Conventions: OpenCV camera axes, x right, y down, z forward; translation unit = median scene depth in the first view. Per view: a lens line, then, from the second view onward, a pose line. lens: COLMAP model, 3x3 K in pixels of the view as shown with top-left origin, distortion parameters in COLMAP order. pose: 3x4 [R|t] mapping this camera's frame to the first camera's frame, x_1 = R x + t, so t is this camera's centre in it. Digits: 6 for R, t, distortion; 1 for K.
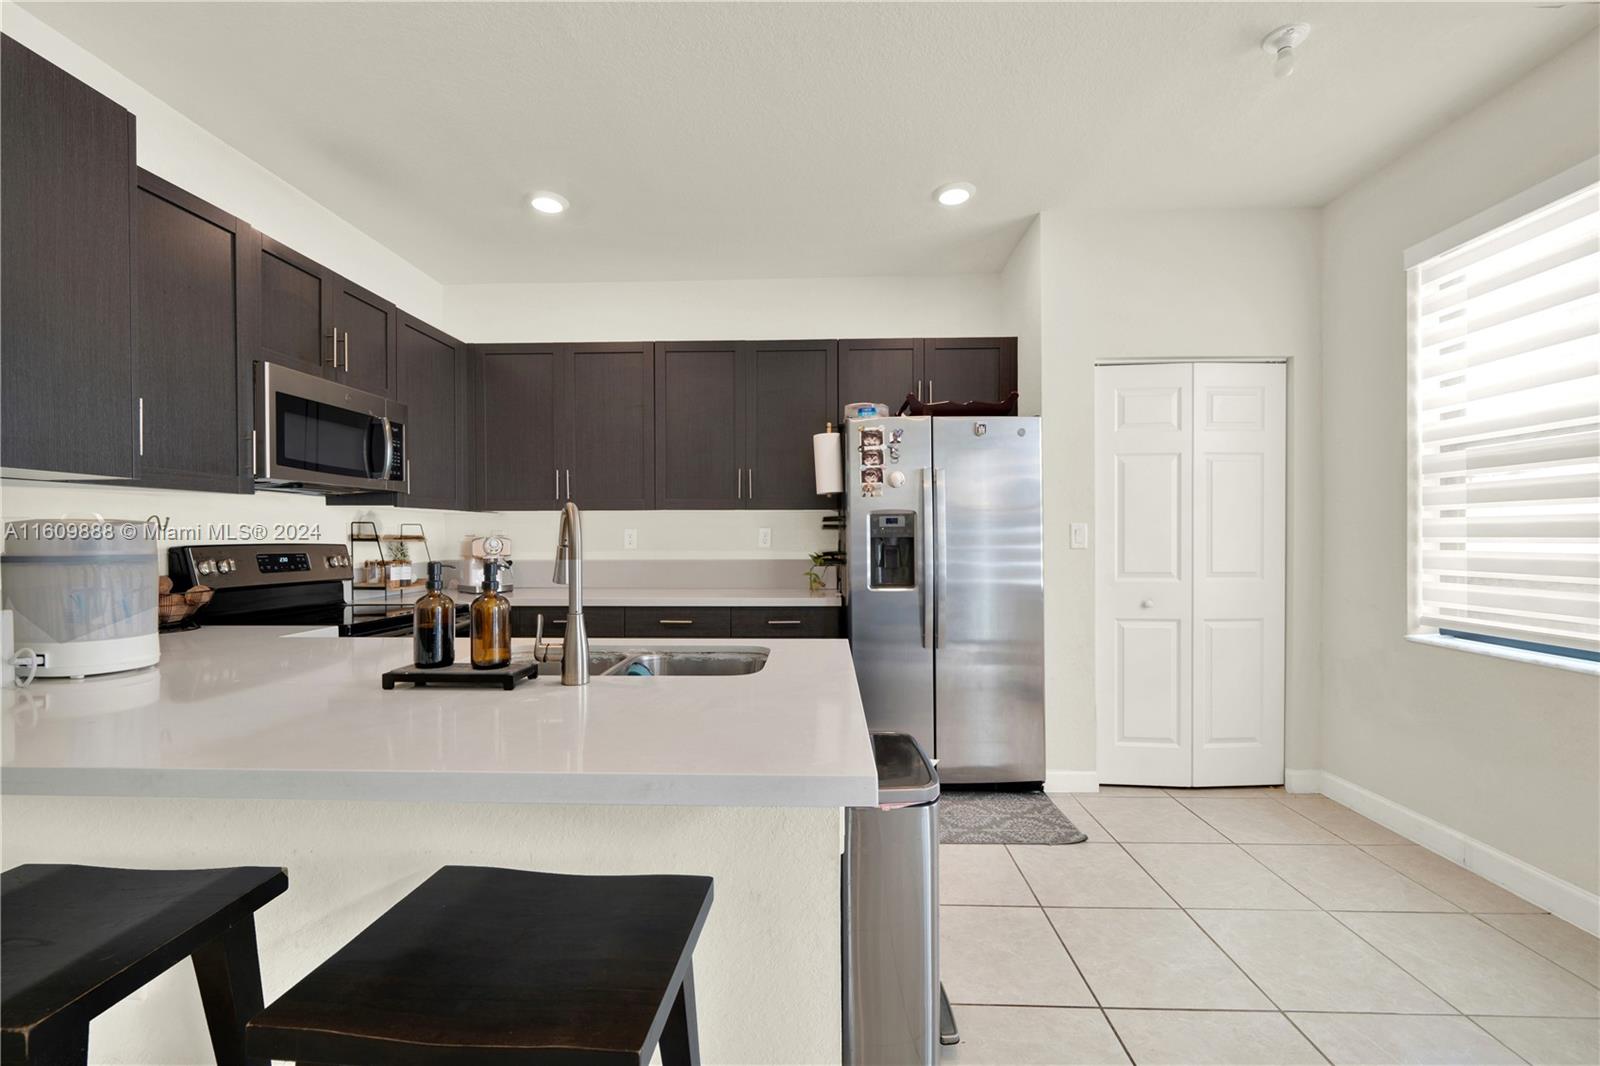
lens RADIAL K [[640.4, 0, 797.8], [0, 640.4, 541.8], [0, 0, 1]] dist [0.000101, -0.000007]
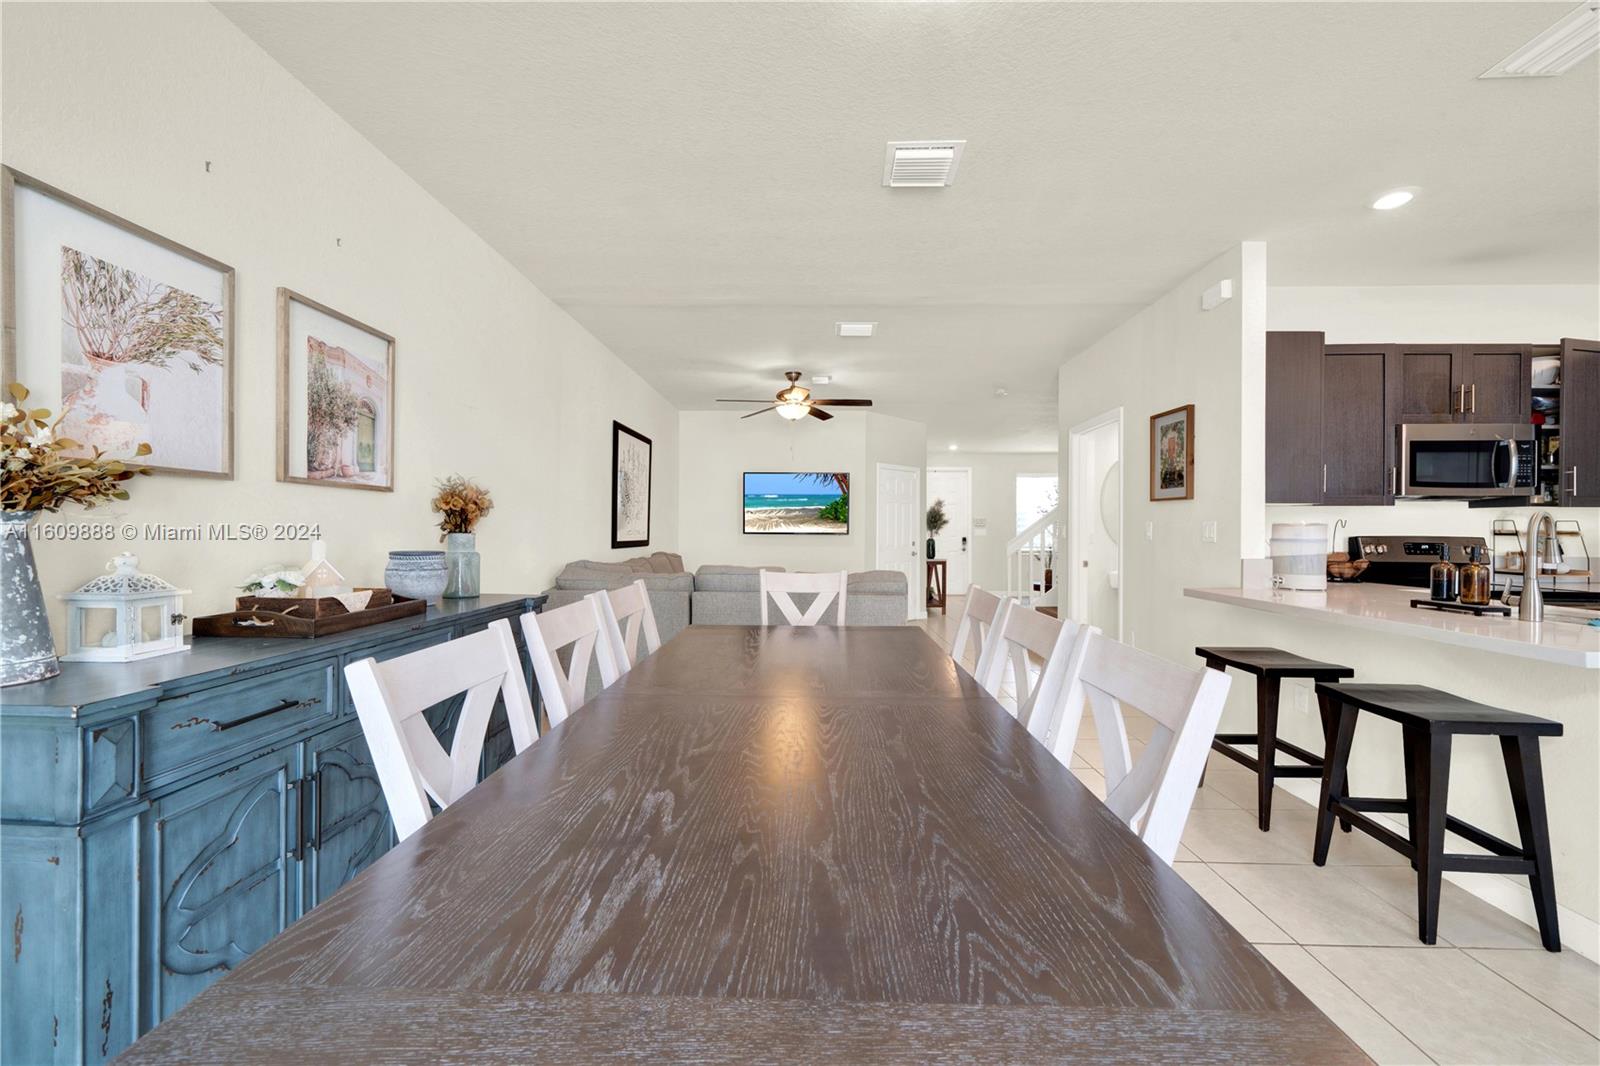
lens RADIAL K [[624.3, 0, 799.1], [0, 624.3, 533.7], [0, 0, 1]] dist [-0.003006, -0.000459]
pose [[0.003226, 0.009334, -0.999951, 0.559329], [-0.012104, 0.999884, 0.009294, 0.001382], [0.999922, 0.012073, 0.003338, -0.401653]]
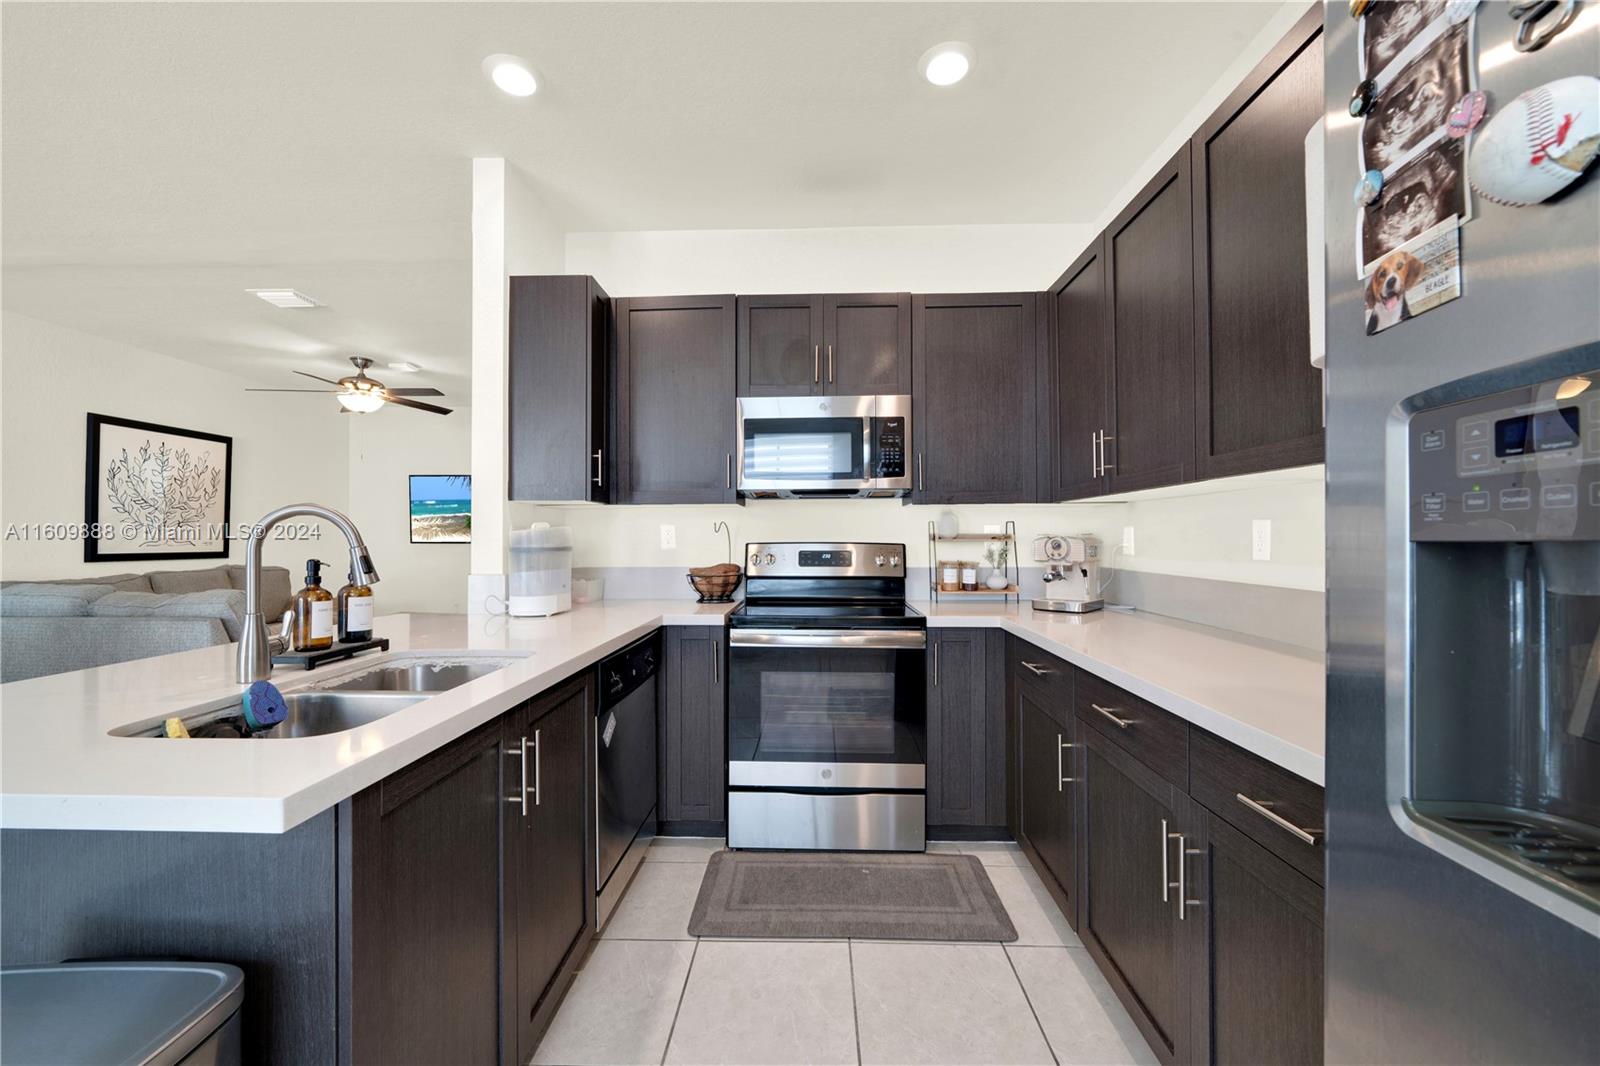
lens RADIAL K [[624.3, 0, 798.7], [0, 624.3, 535.6], [0, 0, 1]] dist [-0.003006, -0.000459]
pose [[0.005051, -0.001156, -0.999987, 0.295347], [-0.006226, 0.999980, -0.001187, -0.007116], [0.999968, 0.006231, 0.005044, 0.833263]]
